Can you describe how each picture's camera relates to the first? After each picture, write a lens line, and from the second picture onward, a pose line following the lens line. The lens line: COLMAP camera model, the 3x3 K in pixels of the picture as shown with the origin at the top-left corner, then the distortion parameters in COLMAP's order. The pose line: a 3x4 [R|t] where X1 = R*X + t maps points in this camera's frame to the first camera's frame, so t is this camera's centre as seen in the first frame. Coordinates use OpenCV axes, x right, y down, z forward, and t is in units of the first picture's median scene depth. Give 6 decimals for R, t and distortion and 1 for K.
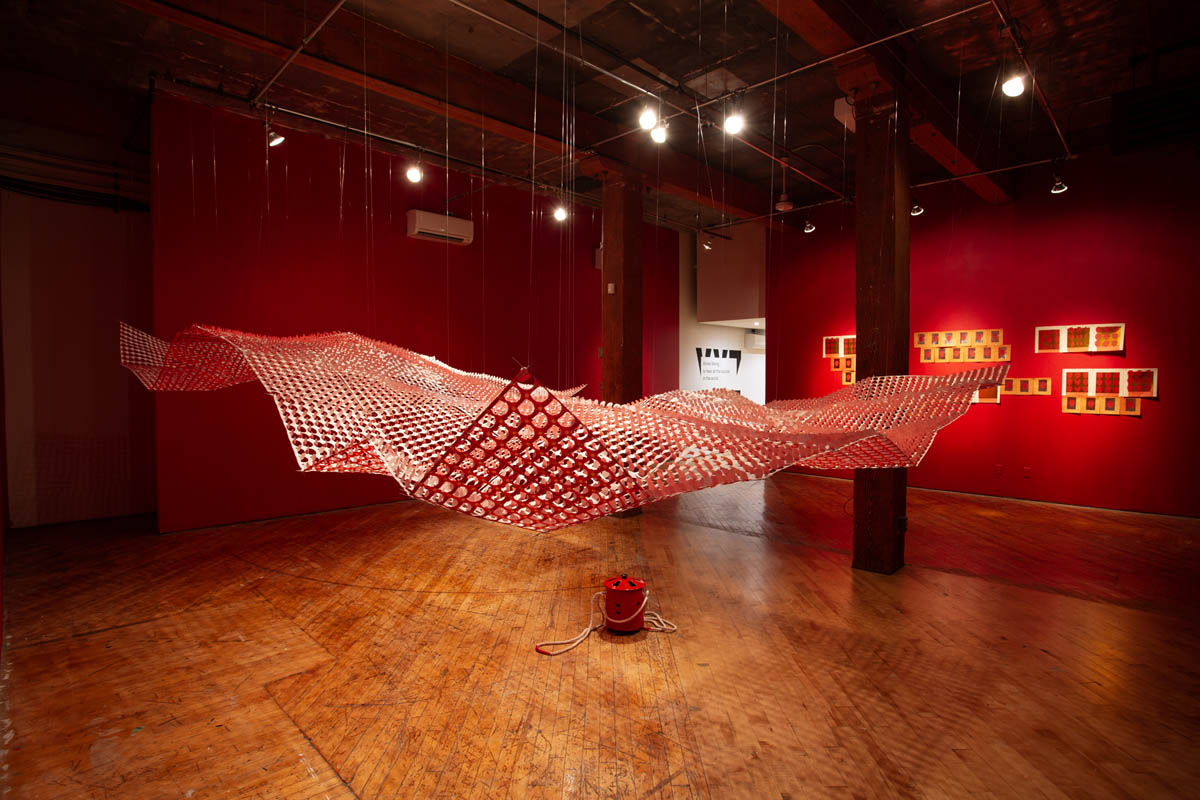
lens RADIAL K [[617.6, 0, 591.8], [0, 617.6, 393.9], [0, 0, 1]] dist [-0.049799, 0.007764]
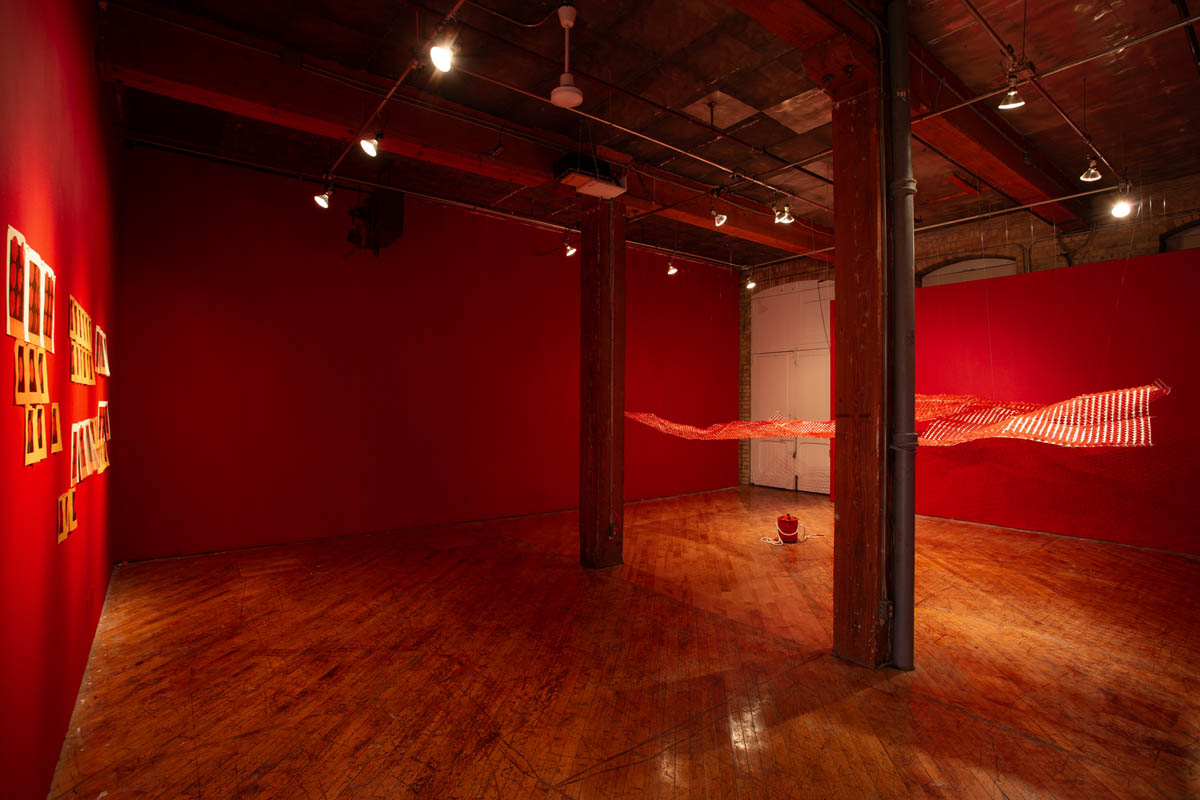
lens RADIAL K [[587.4, 0, 606.1], [0, 587.4, 397.6], [0, 0, 1]] dist [-0.059219, 0.025363]
pose [[-0.995135, -0.004756, 0.098402, 0.356334], [-0.003236, 0.999873, 0.015598, -0.085493], [-0.098464, 0.015204, -0.995024, 2.303063]]
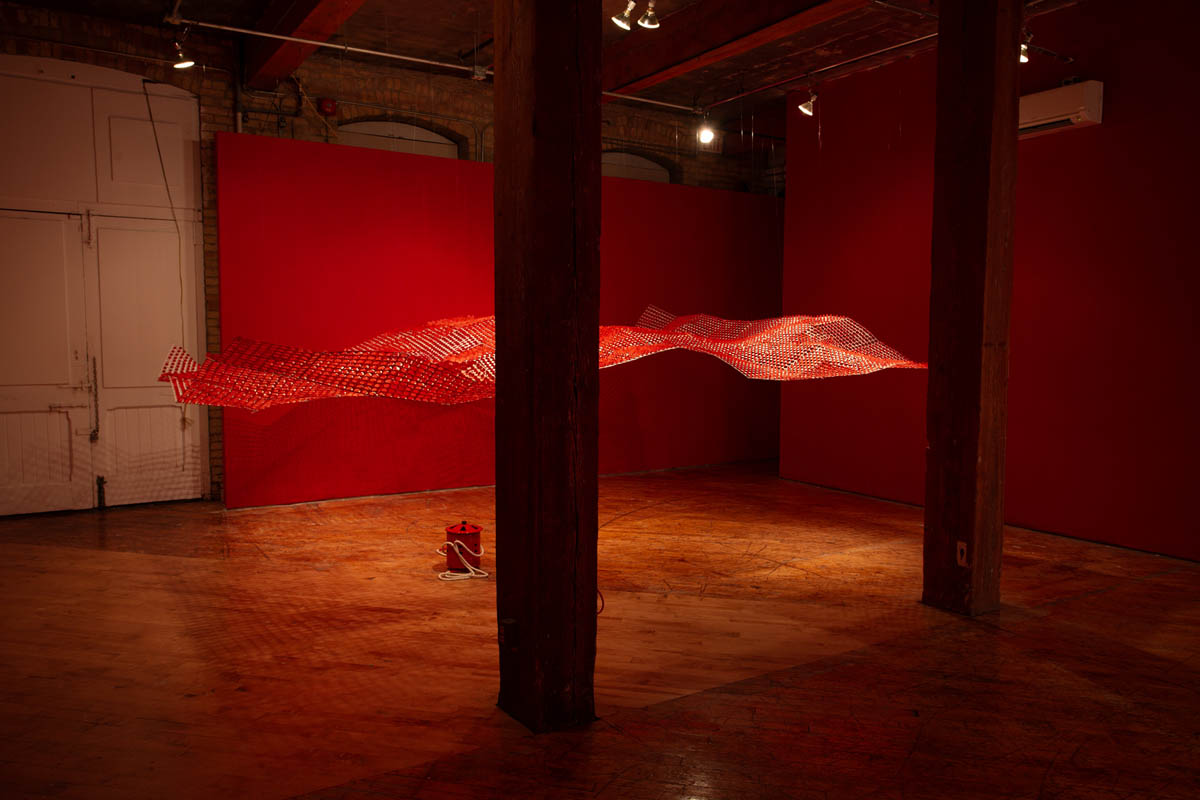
lens RADIAL K [[880.2, 0, 603.6], [0, 880.2, 404.6], [0, 0, 1]] dist [-0.024446, 0.030955]
pose [[-0.200511, 0.077052, -0.976657, 1.242816], [-0.030137, 0.995945, 0.084761, -0.053035], [0.979228, 0.046429, -0.197376, 1.234646]]
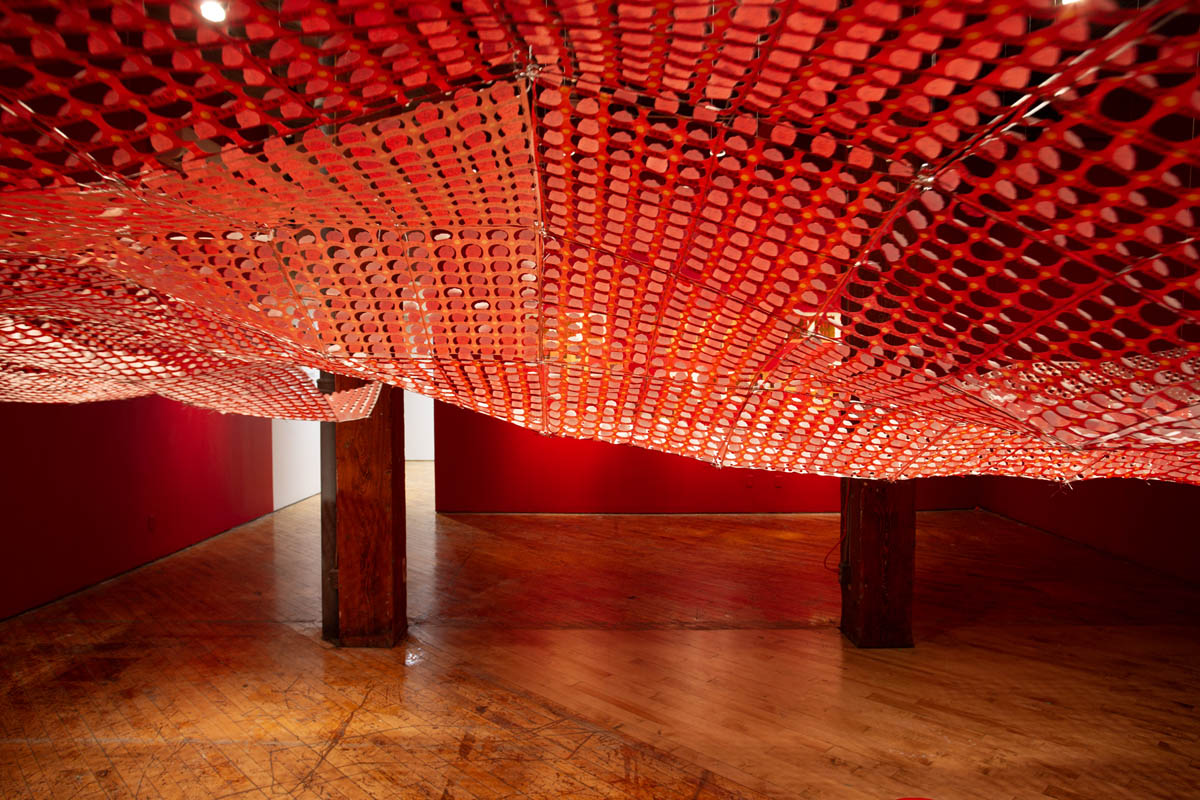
lens RADIAL K [[778.0, 0, 594.7], [0, 778.0, 392.5], [0, 0, 1]] dist [-0.012228, 0.006436]
pose [[0.710193, -0.013307, 0.703881, -0.400121], [0.020241, 0.999794, -0.001522, -0.005085], [-0.703716, 0.015328, 0.710316, 0.607772]]
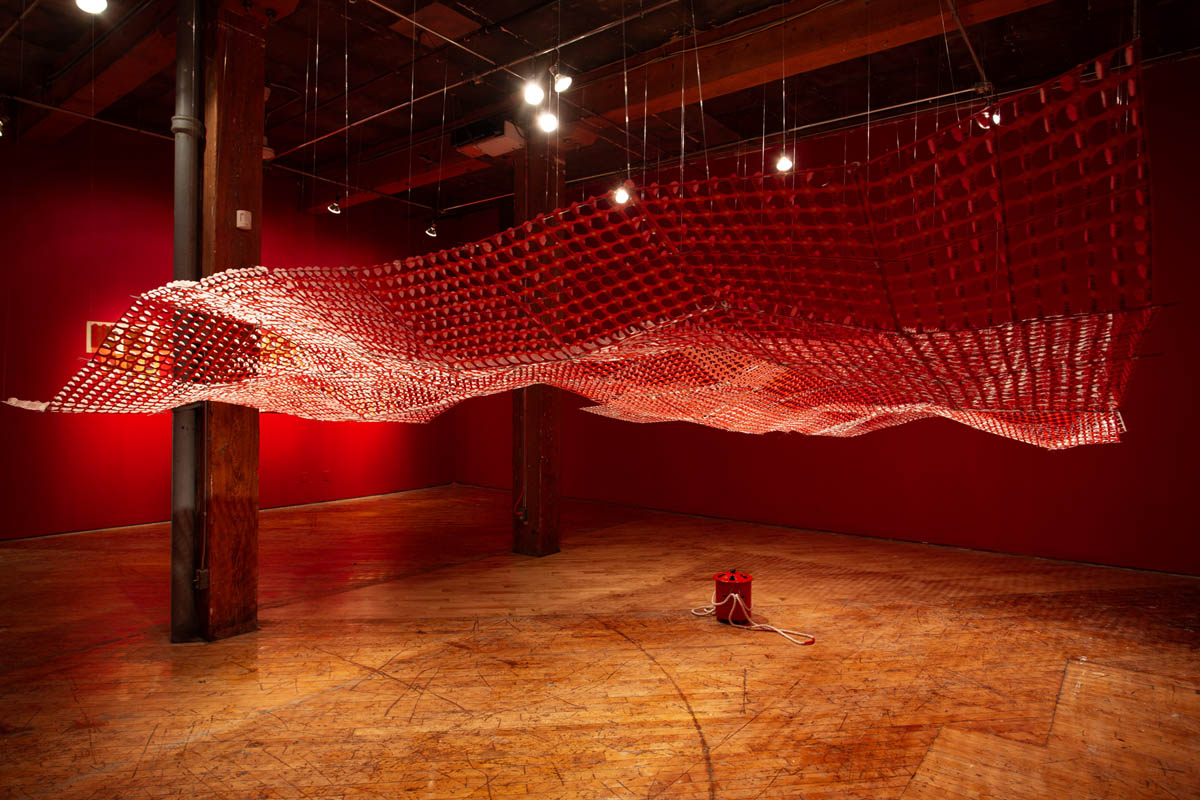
lens RADIAL K [[707.2, 0, 598.7], [0, 707.2, 400.1], [0, 0, 1]] dist [-0.044157, 0.018064]
pose [[-0.142640, -0.011672, 0.989706, -0.896169], [0.015268, 0.999786, 0.013991, -0.019201], [-0.989657, 0.017106, -0.142431, 1.108980]]
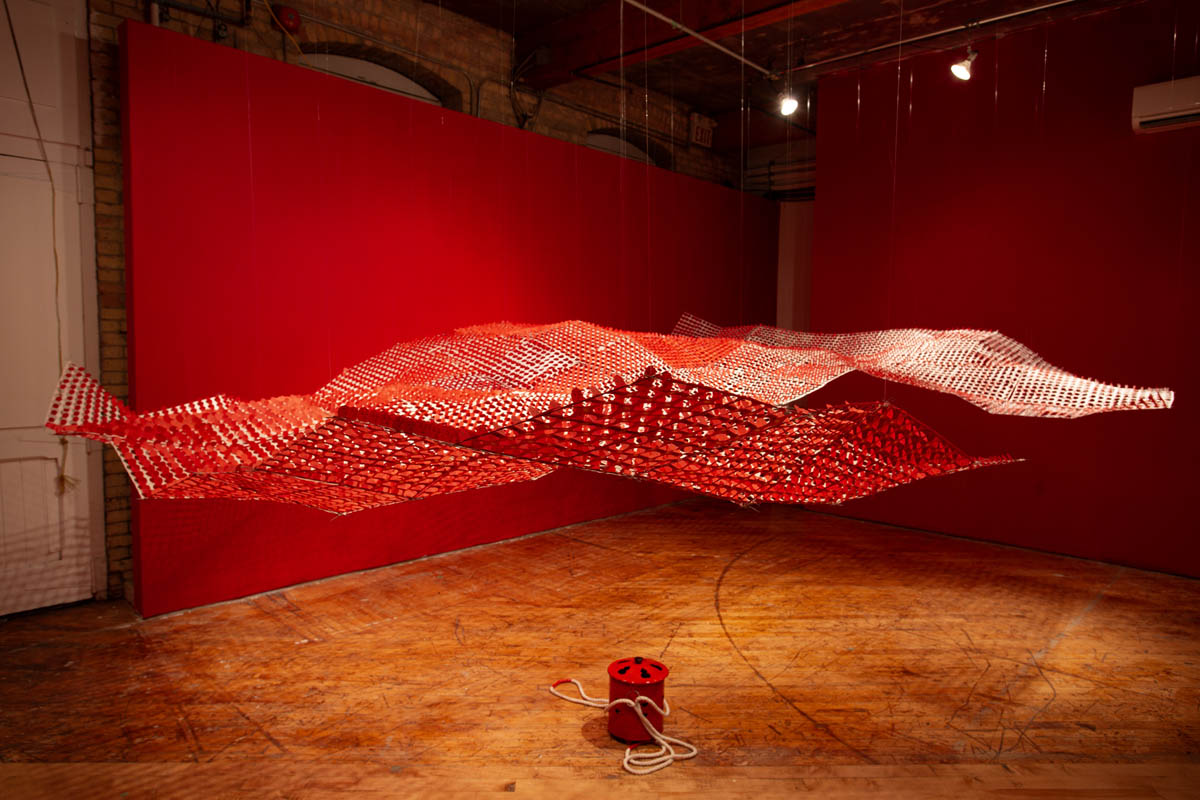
lens RADIAL K [[764.7, 0, 602.1], [0, 764.7, 401.2], [0, 0, 1]] dist [-0.041970, 0.032352]
pose [[0.050334, 0.072150, -0.996123, 0.696843], [-0.039510, 0.996750, 0.070199, -0.041084], [0.997951, 0.035823, 0.053021, 0.713558]]
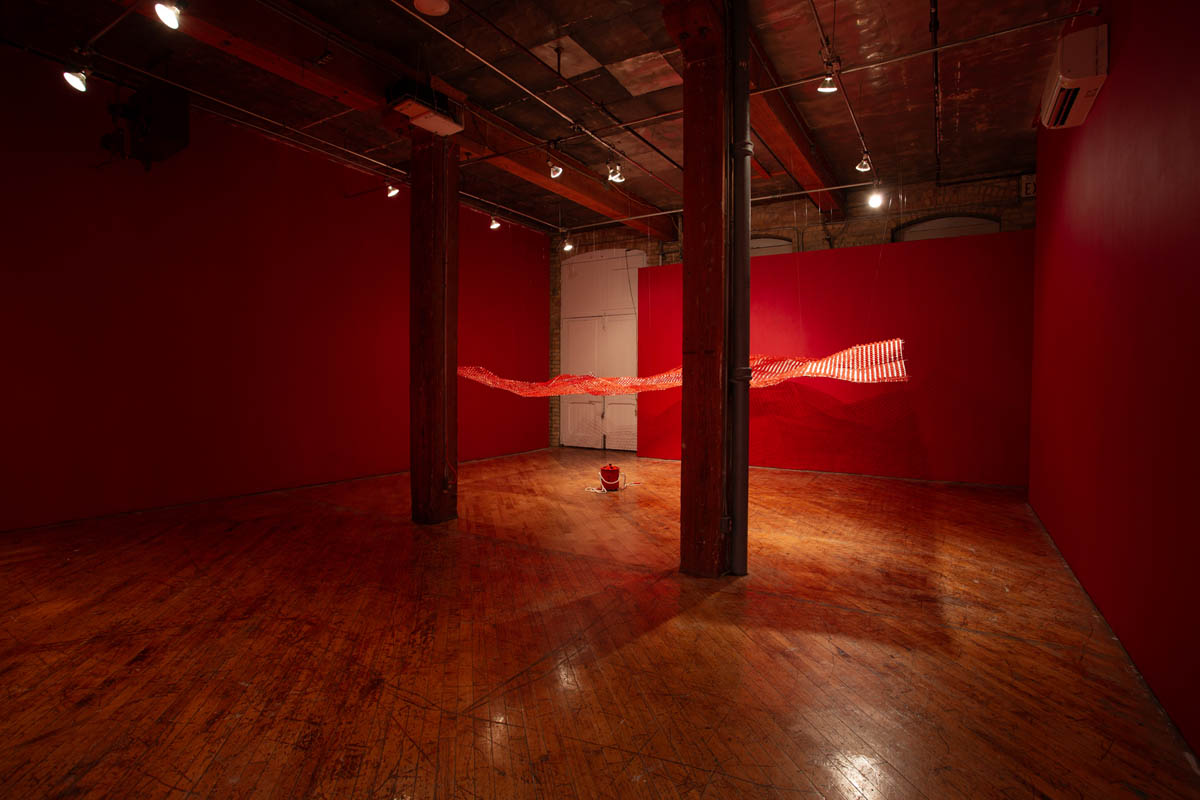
lens RADIAL K [[587.4, 0, 605.9], [0, 587.4, 398.3], [0, 0, 1]] dist [-0.059219, 0.025363]
pose [[-0.965920, 0.002475, -0.258830, 0.460679], [-0.011776, 0.998499, 0.053494, -0.027736], [0.258574, 0.054718, -0.964441, 2.298388]]
